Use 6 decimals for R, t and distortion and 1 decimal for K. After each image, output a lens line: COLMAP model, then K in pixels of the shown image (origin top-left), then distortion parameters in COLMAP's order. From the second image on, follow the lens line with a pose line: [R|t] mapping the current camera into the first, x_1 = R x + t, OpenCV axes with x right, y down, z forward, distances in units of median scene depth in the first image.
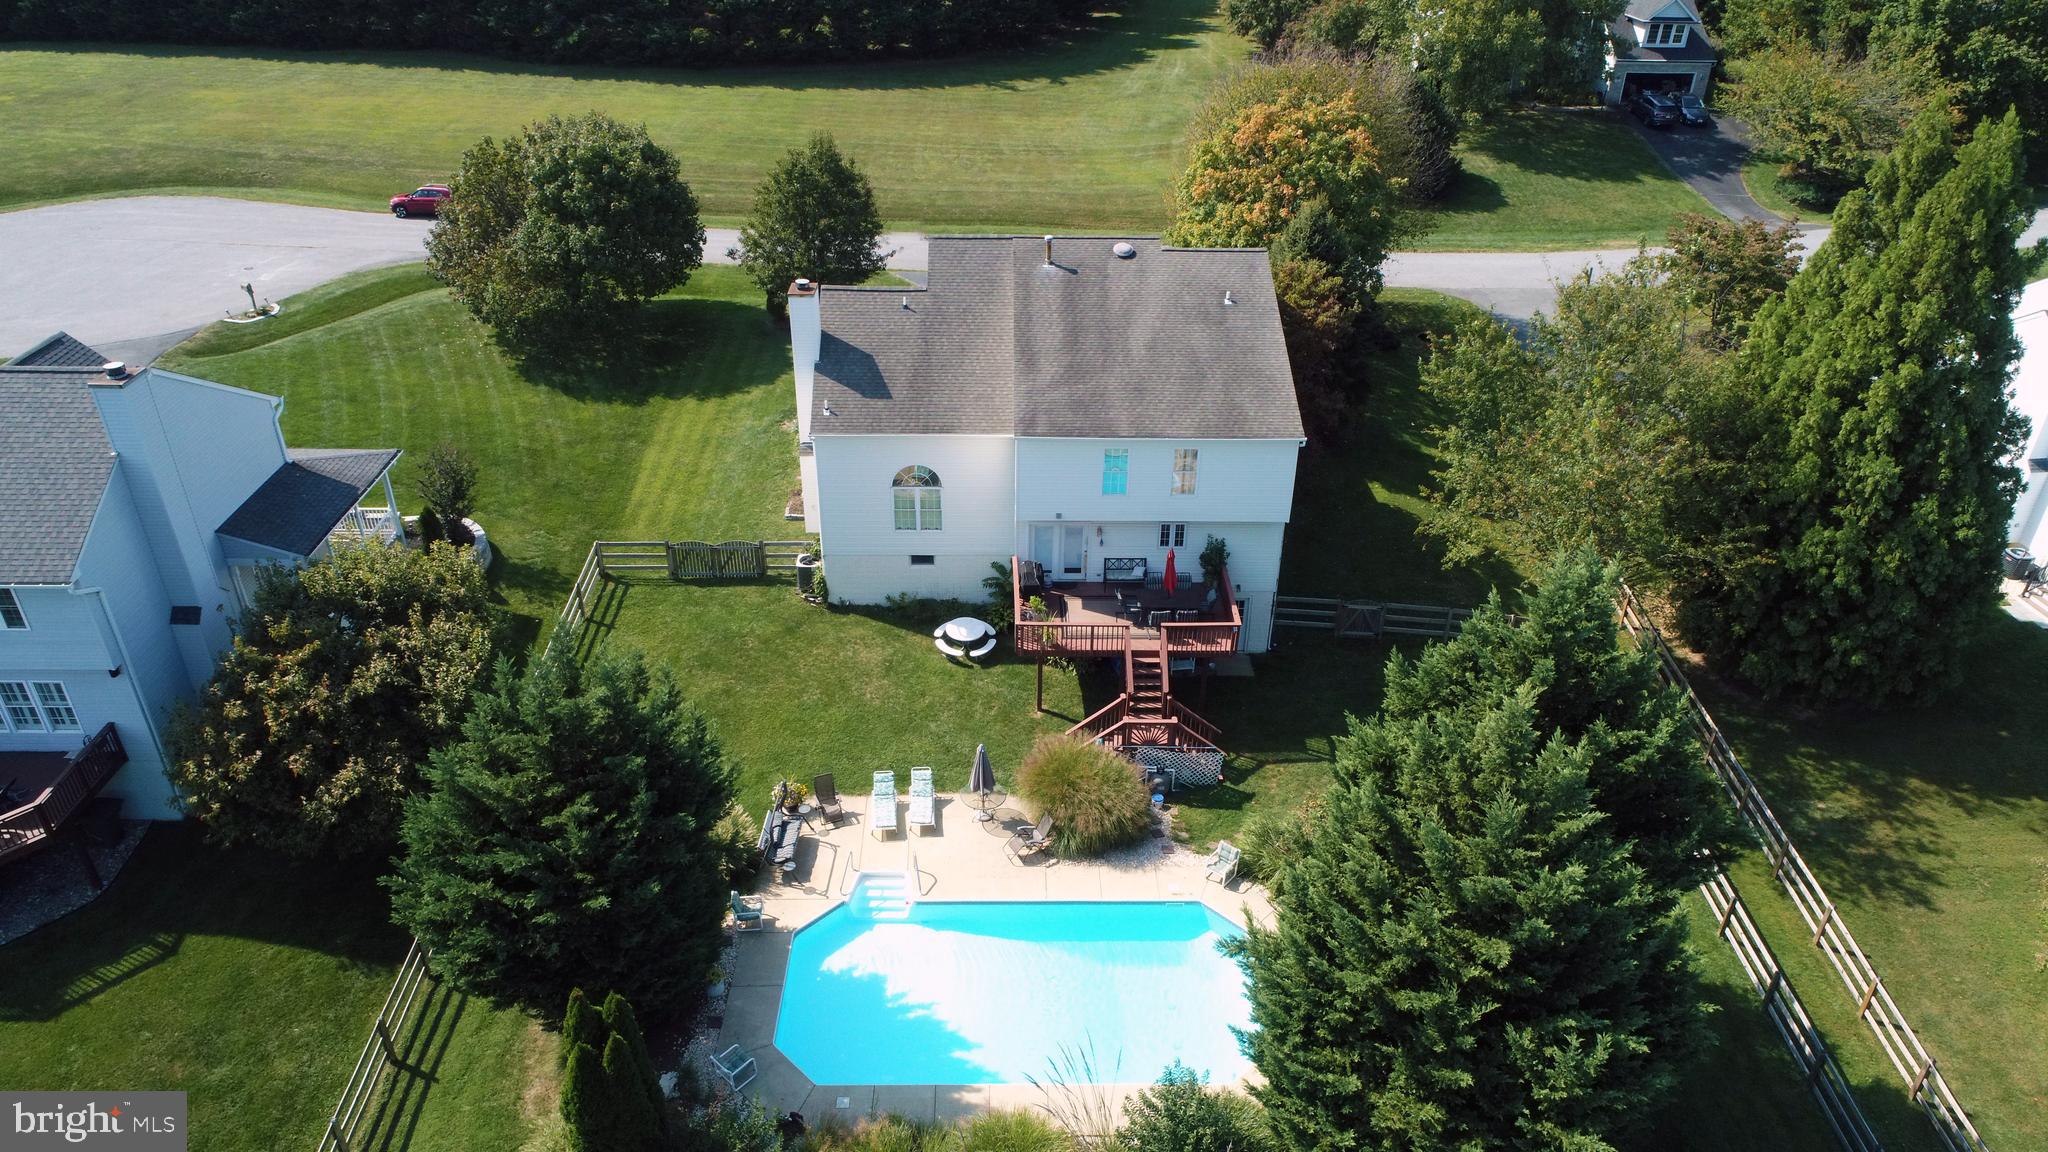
lens RADIAL K [[1372.8, 0, 1029.7], [0, 1372.8, 581.8], [0, 0, 1]] dist [-0.001677, -0.003673]
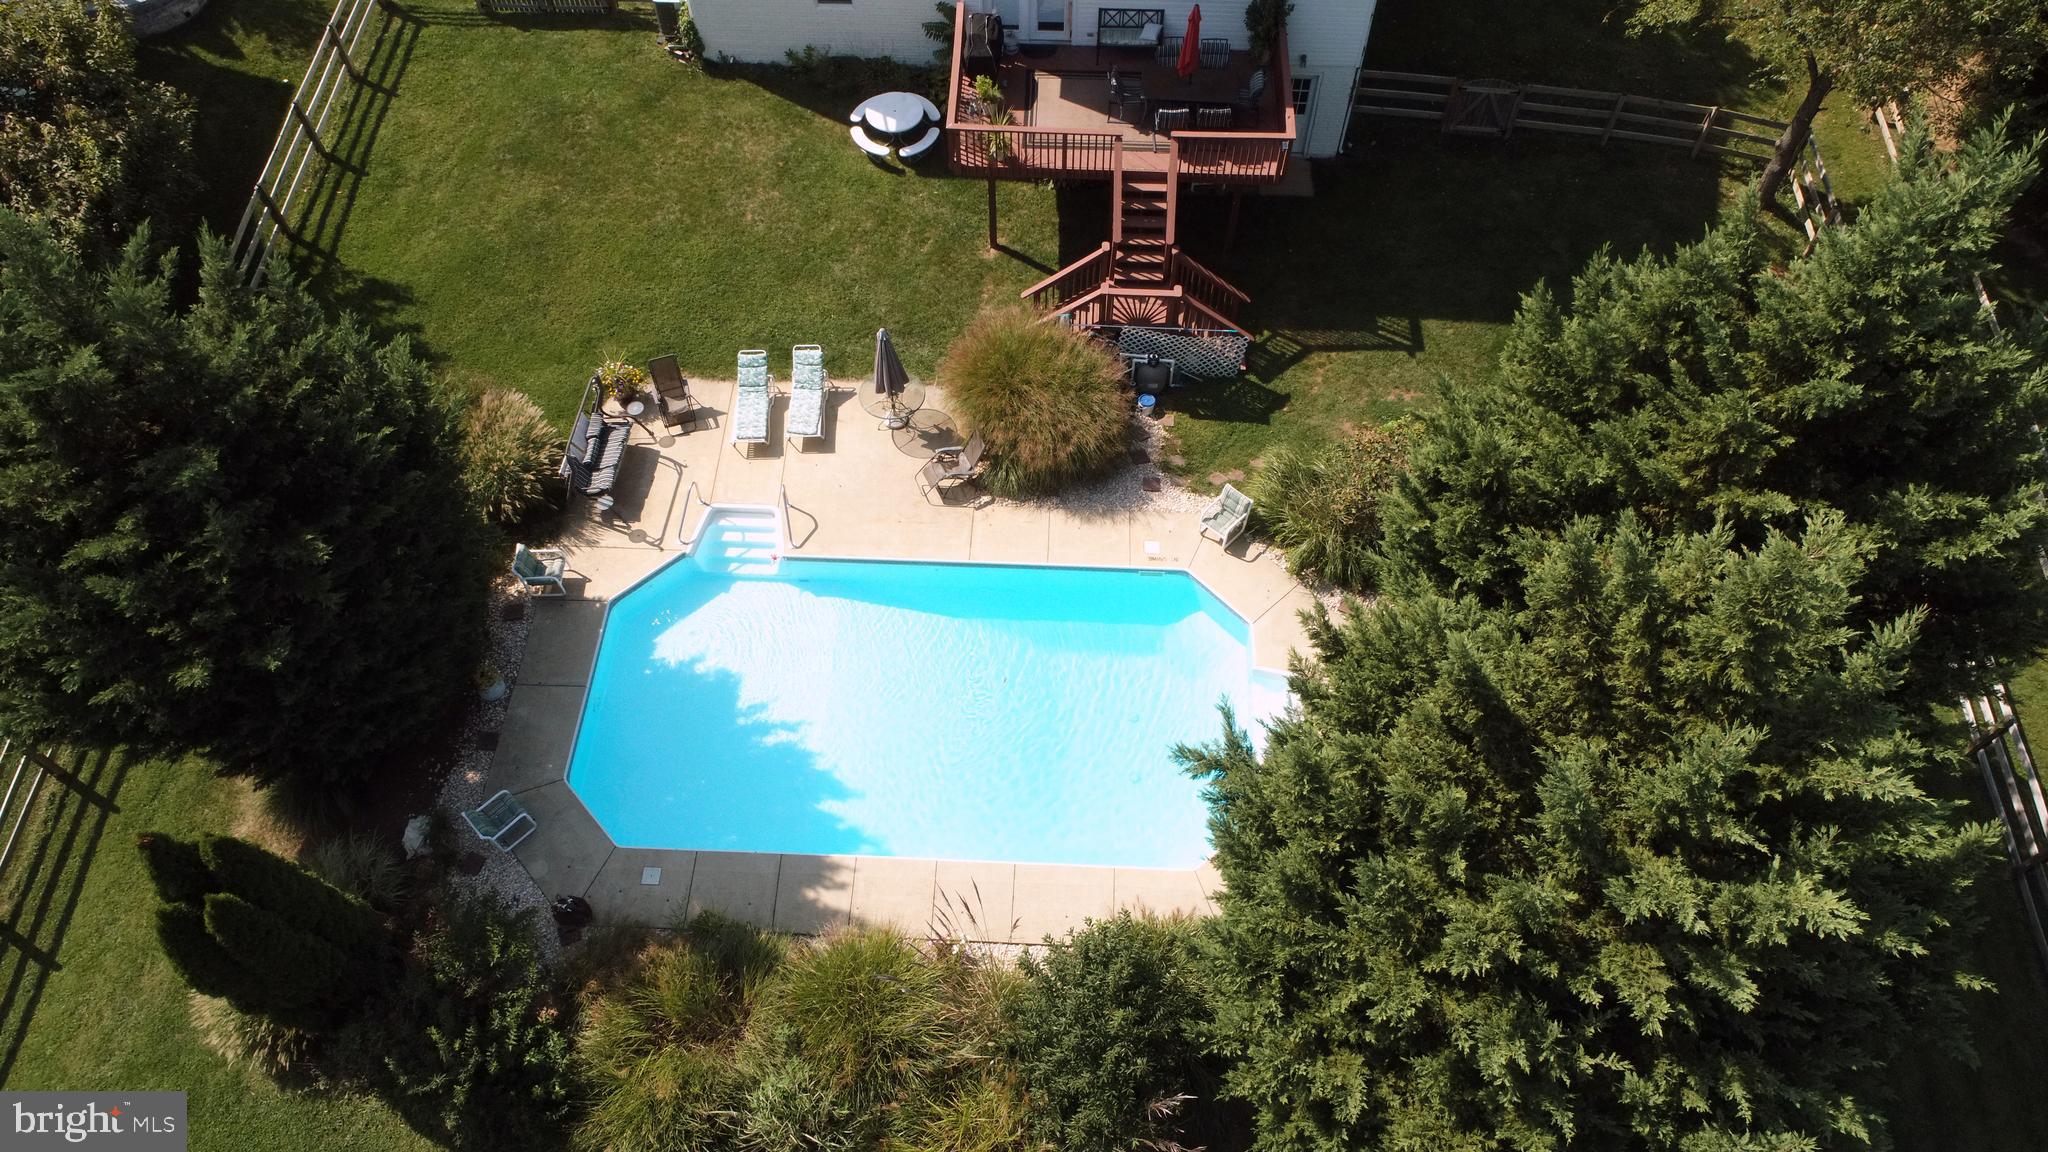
lens RADIAL K [[1372.8, 0, 1029.7], [0, 1372.8, 581.8], [0, 0, 1]] dist [-0.001677, -0.003673]
pose [[0.998264, 0.040923, -0.042361, 0.066703], [-0.018606, 0.901480, 0.432420, -0.058168], [0.055883, -0.430881, 0.900677, 0.329331]]
